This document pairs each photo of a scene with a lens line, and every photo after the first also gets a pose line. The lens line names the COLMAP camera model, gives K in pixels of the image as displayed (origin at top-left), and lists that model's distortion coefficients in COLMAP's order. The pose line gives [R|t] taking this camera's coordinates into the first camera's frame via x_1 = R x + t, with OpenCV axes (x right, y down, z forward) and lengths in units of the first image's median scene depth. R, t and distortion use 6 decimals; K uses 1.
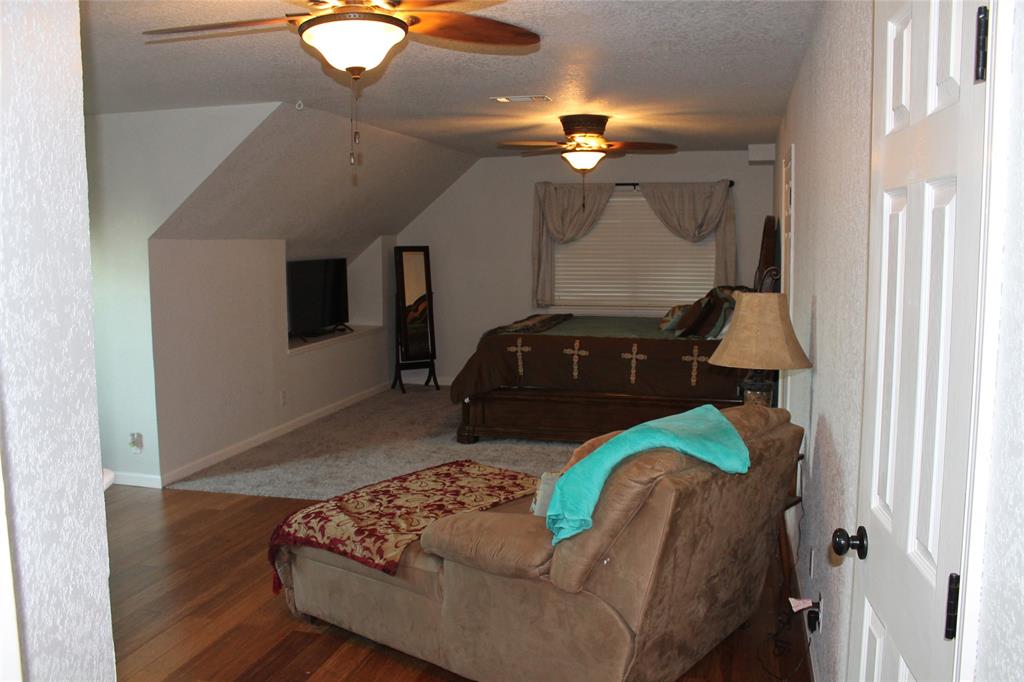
lens RADIAL K [[857.3, 0, 521.9], [0, 857.3, 337.5], [0, 0, 1]] dist [-0.176222, 0.159188]
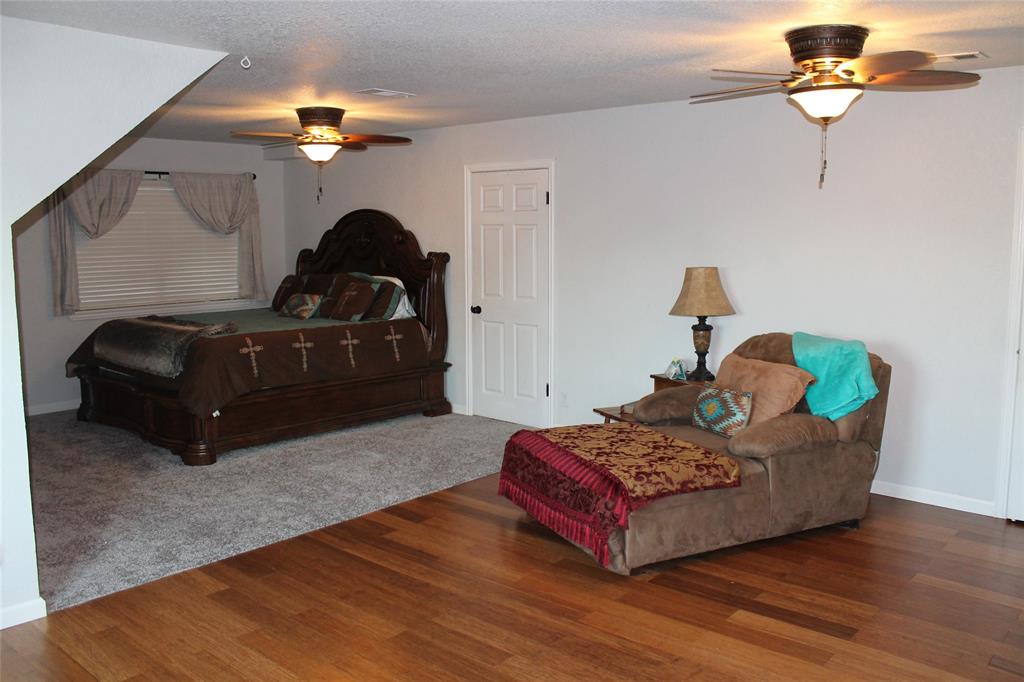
lens RADIAL K [[857.3, 0, 521.9], [0, 857.3, 337.5], [0, 0, 1]] dist [-0.176222, 0.159188]
pose [[0.461048, -0.106273, 0.880989, -0.797700], [0.097843, 0.992837, 0.068561, -0.039270], [-0.881965, 0.054589, 0.468144, 0.370985]]
